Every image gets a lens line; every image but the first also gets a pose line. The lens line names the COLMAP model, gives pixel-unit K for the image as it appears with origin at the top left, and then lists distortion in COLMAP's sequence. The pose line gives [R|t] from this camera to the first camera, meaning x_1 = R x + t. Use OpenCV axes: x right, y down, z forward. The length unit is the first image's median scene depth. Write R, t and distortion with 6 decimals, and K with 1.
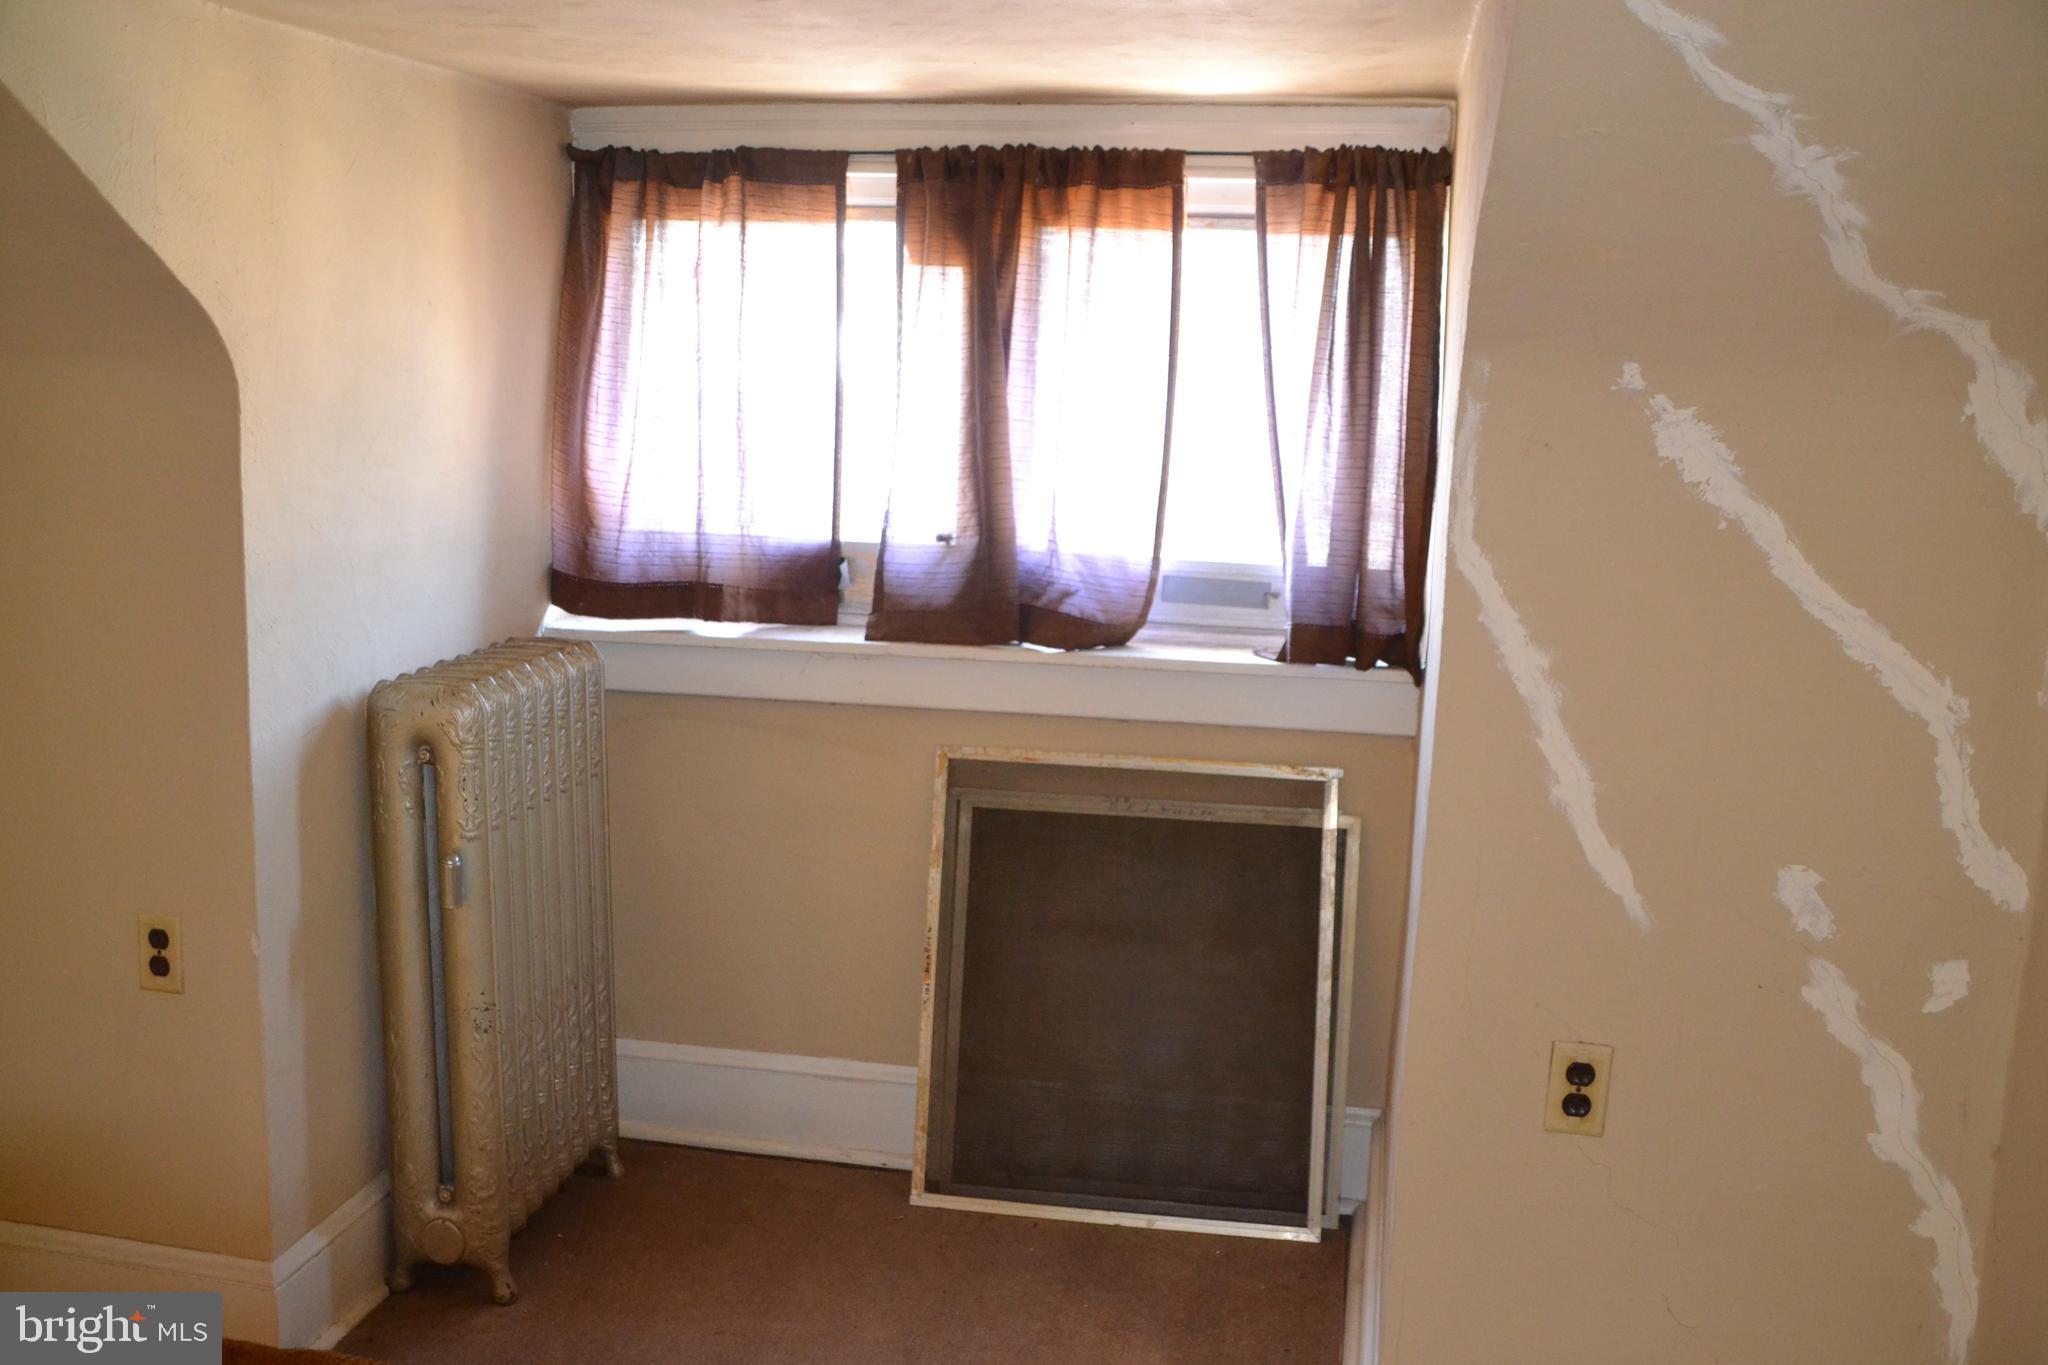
lens RADIAL K [[1922.0, 0, 1024.0], [0, 1922.0, 682.5], [0, 0, 1]] dist [-0.151534, 0.208223]
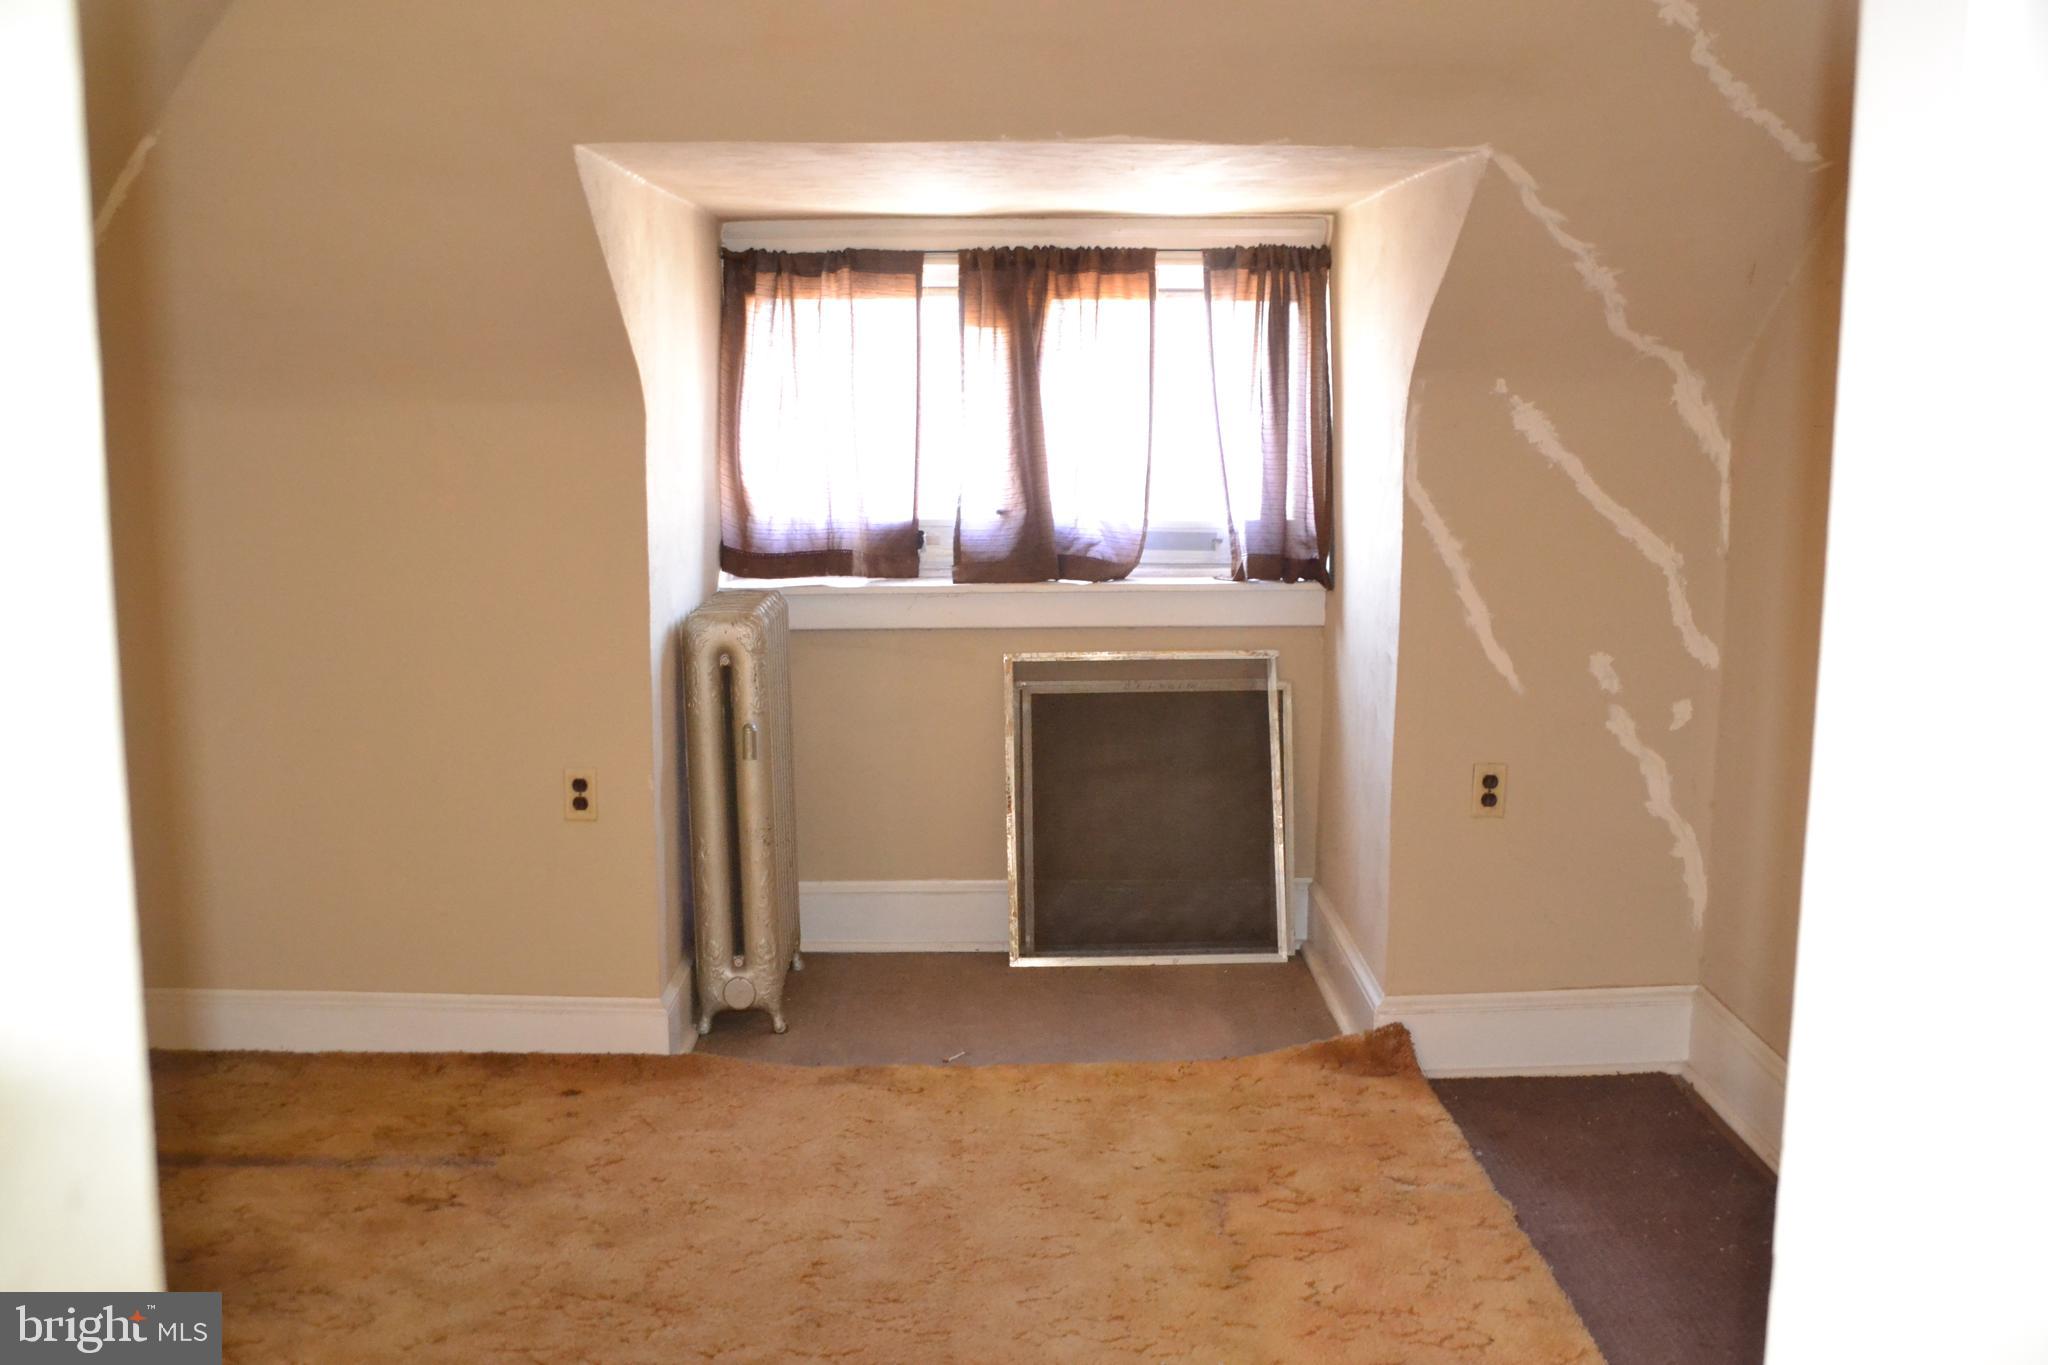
lens RADIAL K [[1922.0, 0, 1024.0], [0, 1922.0, 682.5], [0, 0, 1]] dist [-0.151534, 0.208223]
pose [[0.981308, -0.057926, 0.183516, -0.315010], [0.061083, 0.998065, -0.011591, 0.076281], [-0.182490, 0.022585, 0.982948, -0.464392]]
